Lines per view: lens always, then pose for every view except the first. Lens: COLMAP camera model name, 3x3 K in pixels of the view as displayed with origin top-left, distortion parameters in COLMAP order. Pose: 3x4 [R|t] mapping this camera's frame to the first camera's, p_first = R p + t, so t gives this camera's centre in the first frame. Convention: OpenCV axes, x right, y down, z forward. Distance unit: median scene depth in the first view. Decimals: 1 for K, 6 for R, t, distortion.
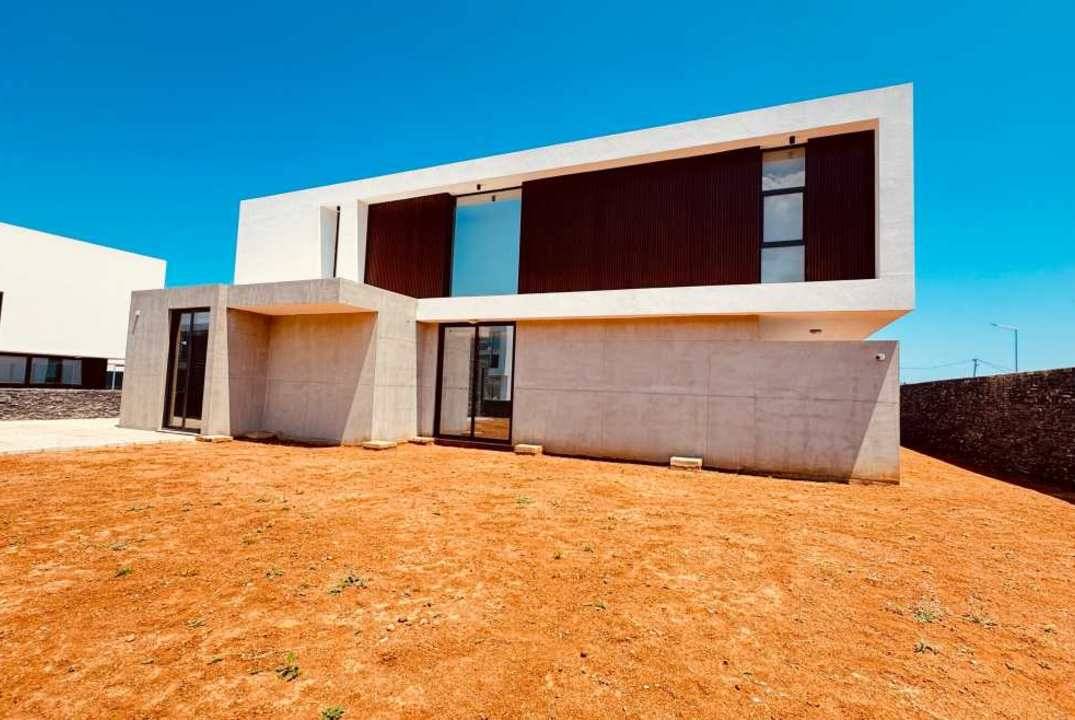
lens RADIAL K [[511.0, 0, 534.8], [0, 511.0, 358.7], [0, 0, 1]] dist [-0.000293, 0.000063]
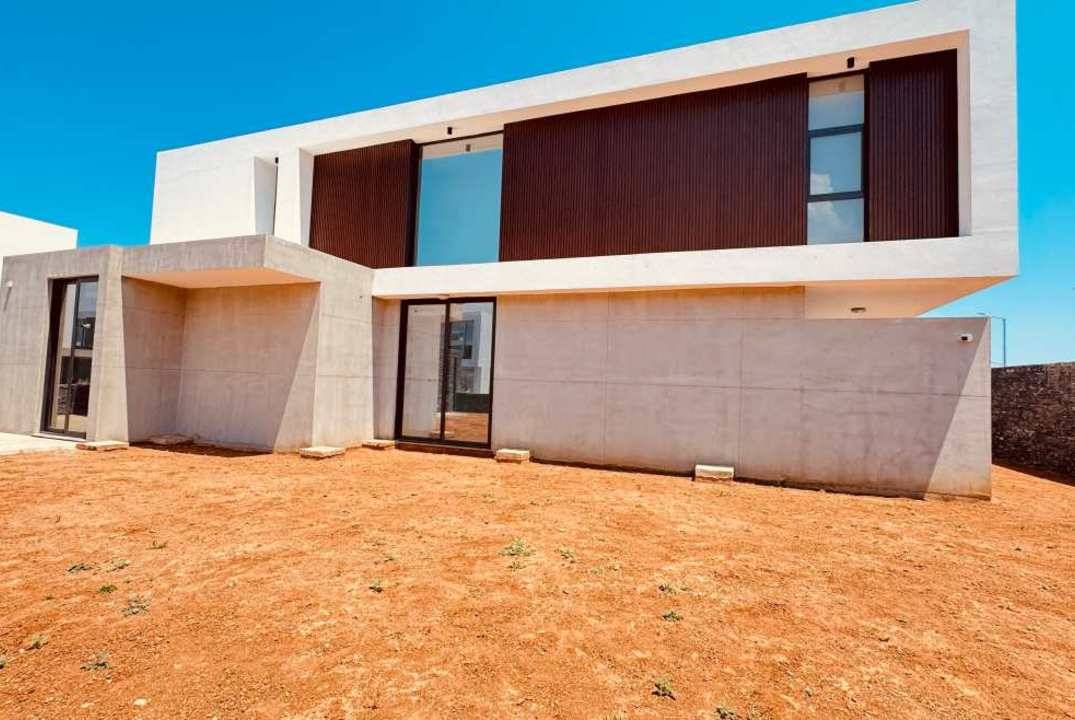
lens RADIAL K [[511.0, 0, 534.8], [0, 511.0, 358.7], [0, 0, 1]] dist [-0.000293, 0.000063]
pose [[0.998605, 0.000067, 0.052809, -0.019934], [-0.000853, 0.999889, 0.014854, 0.013775], [-0.052802, -0.014878, 0.998494, 0.200167]]
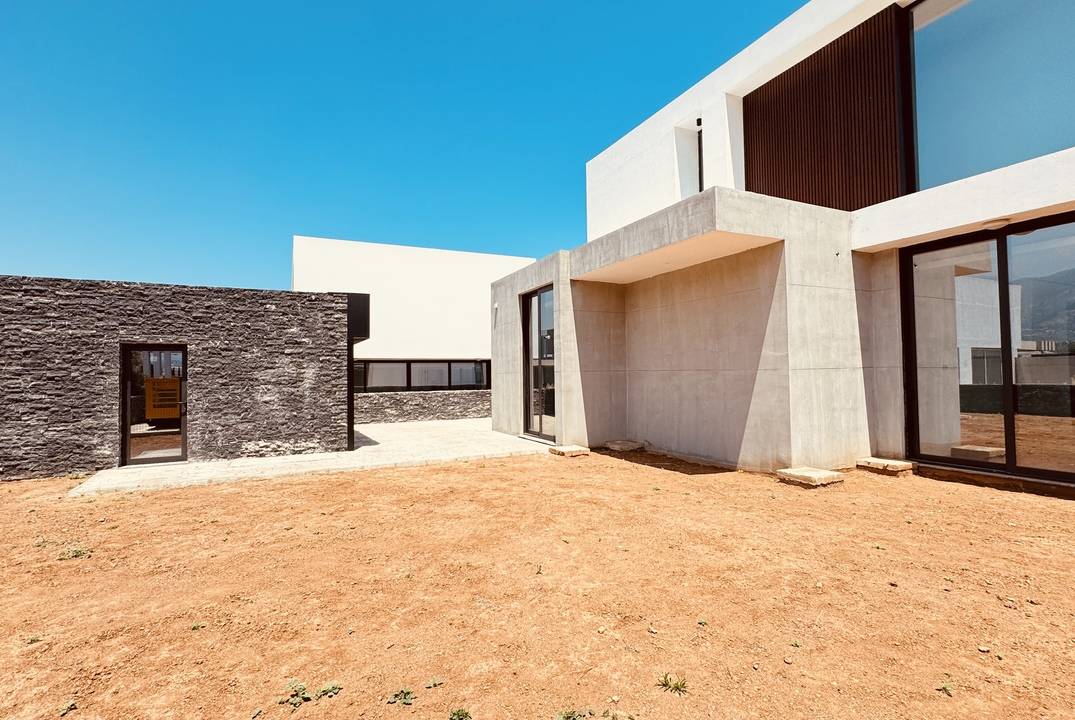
lens RADIAL K [[511.0, 0, 534.8], [0, 511.0, 358.7], [0, 0, 1]] dist [-0.000293, 0.000063]
pose [[0.764866, -0.069297, -0.640452, -0.165475], [0.084373, 0.996409, -0.007049, 0.020014], [0.638641, -0.048645, 0.767966, 0.383217]]
